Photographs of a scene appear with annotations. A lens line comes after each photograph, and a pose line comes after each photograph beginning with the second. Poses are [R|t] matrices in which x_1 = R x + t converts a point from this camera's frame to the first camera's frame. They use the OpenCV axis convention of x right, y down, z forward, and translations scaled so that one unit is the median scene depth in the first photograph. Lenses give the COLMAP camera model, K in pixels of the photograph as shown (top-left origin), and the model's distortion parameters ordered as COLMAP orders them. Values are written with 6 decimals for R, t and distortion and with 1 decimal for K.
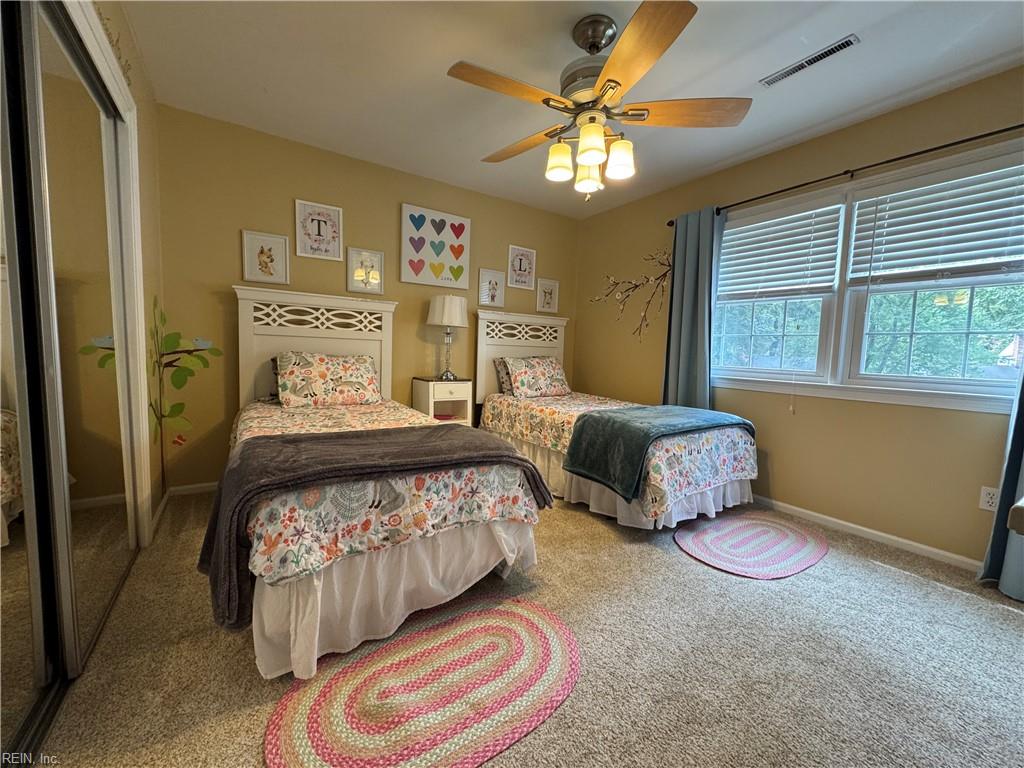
lens RADIAL K [[413.8, 0, 534.3], [0, 413.8, 385.3], [0, 0, 1]] dist [0.000945, -0.000048]
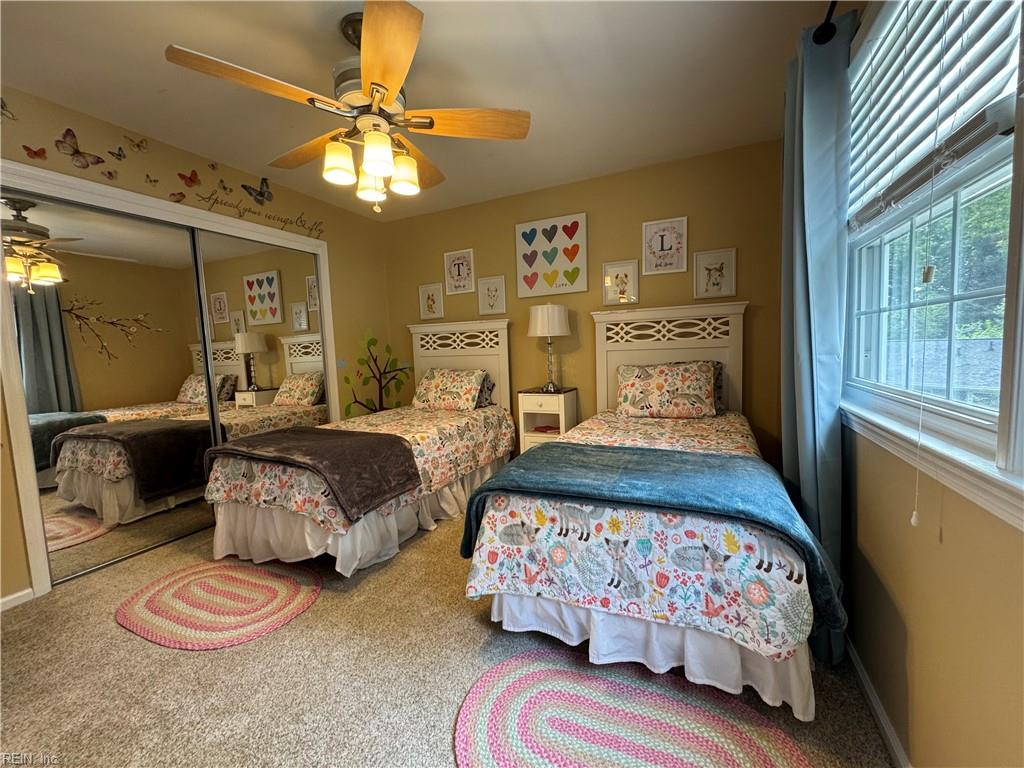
lens RADIAL K [[413.4, 0, 512.0], [0, 413.4, 384.0], [0, 0, 1]] dist [0.001390, -0.000181]
pose [[0.493474, 0.005342, -0.869744, 0.607320], [-0.028259, 0.999552, -0.009894, -0.020273], [0.869302, 0.029461, 0.493403, 0.481341]]
